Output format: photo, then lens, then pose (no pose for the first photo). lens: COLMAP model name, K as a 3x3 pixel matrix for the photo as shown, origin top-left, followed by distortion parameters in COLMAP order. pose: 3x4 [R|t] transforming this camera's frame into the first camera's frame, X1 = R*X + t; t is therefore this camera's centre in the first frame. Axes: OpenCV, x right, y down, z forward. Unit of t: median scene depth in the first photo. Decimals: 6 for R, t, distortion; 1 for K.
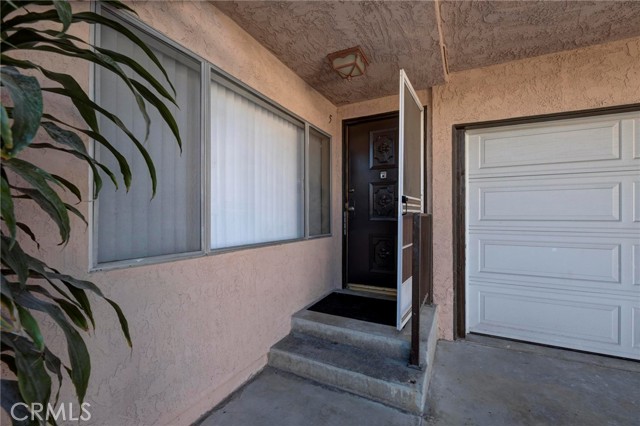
lens RADIAL K [[277.4, 0, 318.6], [0, 277.4, 212.7], [0, 0, 1]] dist [-0.003699, -0.001002]
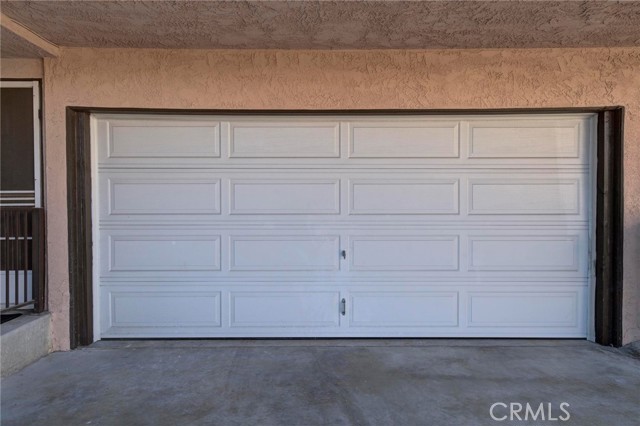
lens RADIAL K [[419.1, 0, 320.4], [0, 419.1, 213.4], [0, 0, 1]] dist [0.008990, 0.003261]
pose [[0.885391, -0.010218, 0.464734, 0.573636], [-0.001383, 0.999696, 0.024616, -0.012256], [-0.464844, -0.022438, 0.885108, -0.563043]]
